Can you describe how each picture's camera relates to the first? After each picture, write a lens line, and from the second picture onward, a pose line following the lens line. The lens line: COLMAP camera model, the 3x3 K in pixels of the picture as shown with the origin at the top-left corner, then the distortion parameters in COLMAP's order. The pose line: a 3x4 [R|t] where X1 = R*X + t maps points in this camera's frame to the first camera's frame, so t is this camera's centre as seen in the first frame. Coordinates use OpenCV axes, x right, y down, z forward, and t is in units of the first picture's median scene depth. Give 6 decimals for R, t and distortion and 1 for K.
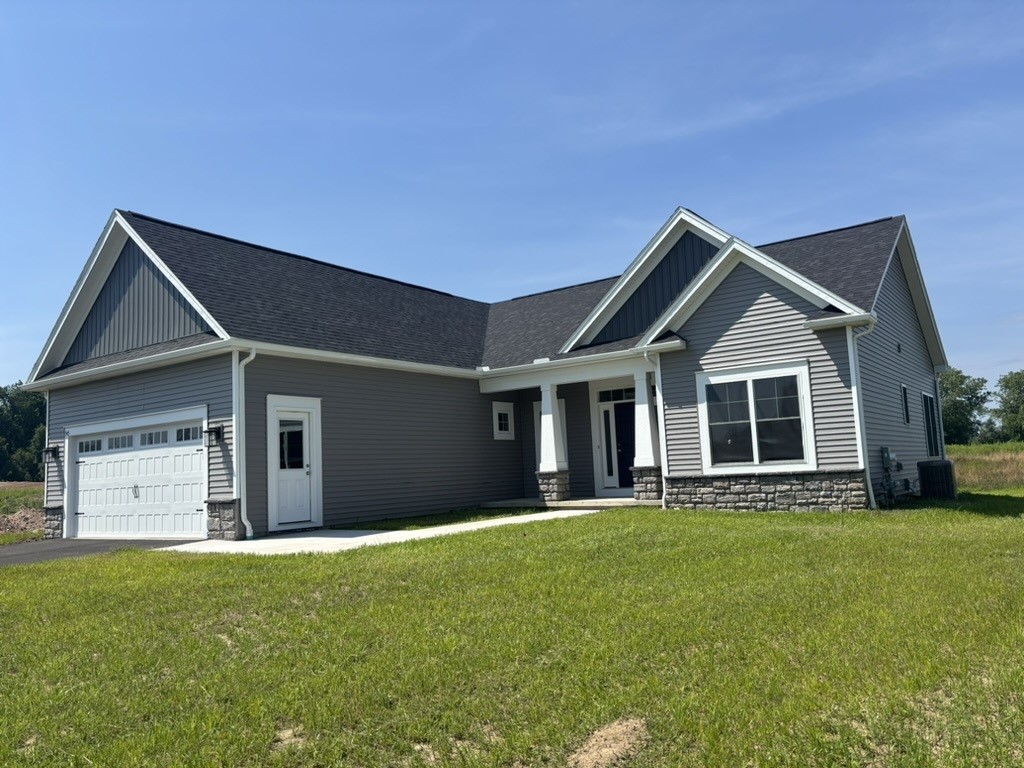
lens RADIAL K [[768.3, 0, 512.0], [0, 768.3, 384.0], [0, 0, 1]] dist [0.044016, -0.006243]
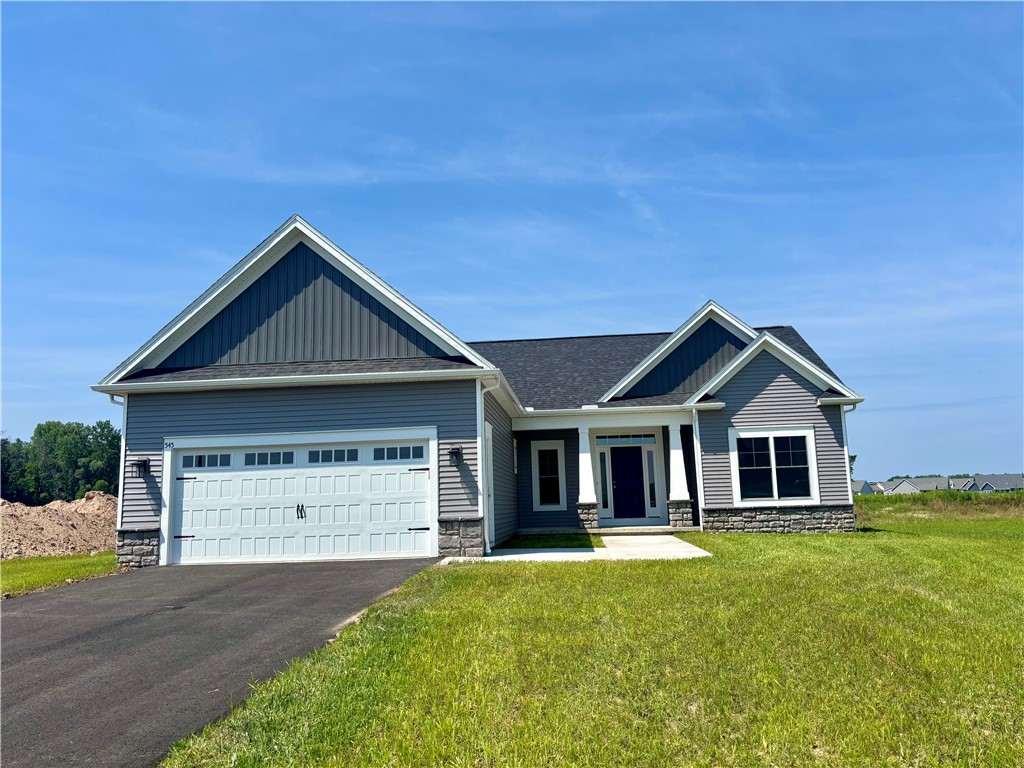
lens RADIAL K [[768.3, 0, 512.0], [0, 768.3, 384.0], [0, 0, 1]] dist [0.044016, -0.006243]
pose [[0.861285, 0.100945, 0.497995, -0.749820], [-0.069506, 0.994261, -0.081328, 0.043442], [-0.503347, 0.035433, 0.863358, 0.053669]]
